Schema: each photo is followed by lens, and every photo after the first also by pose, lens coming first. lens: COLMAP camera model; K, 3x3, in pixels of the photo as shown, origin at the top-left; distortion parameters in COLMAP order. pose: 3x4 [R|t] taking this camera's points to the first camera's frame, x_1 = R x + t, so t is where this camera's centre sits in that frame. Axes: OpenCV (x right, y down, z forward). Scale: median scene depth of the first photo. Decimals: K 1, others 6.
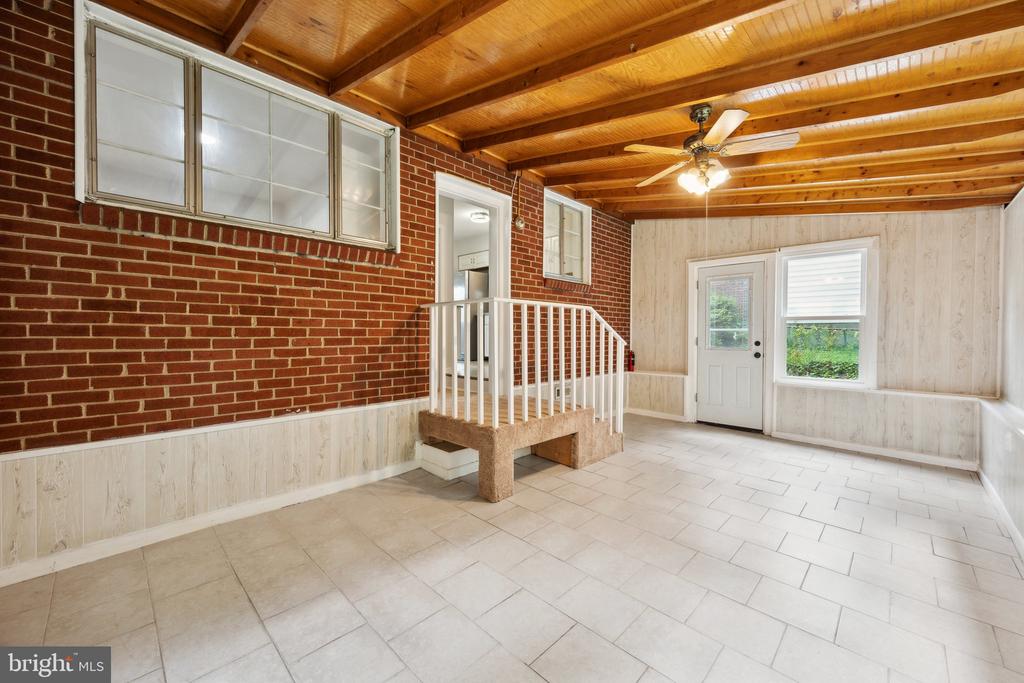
lens RADIAL K [[401.4, 0, 512.1], [0, 401.4, 338.3], [0, 0, 1]] dist [-0.001980, -0.000295]
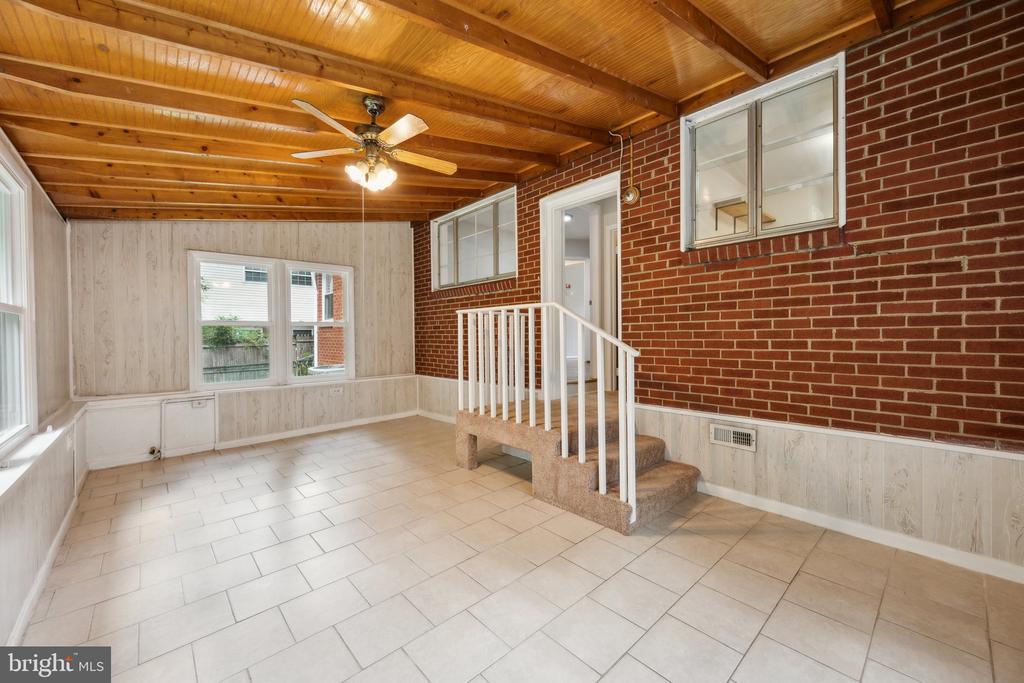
lens RADIAL K [[401.4, 0, 512.1], [0, 401.4, 338.3], [0, 0, 1]] dist [-0.001980, -0.000295]
pose [[-0.057909, 0.002295, -0.998319, 1.000004], [-0.002814, 0.999993, 0.002462, -0.010493], [0.998318, 0.002952, -0.057902, 0.991303]]
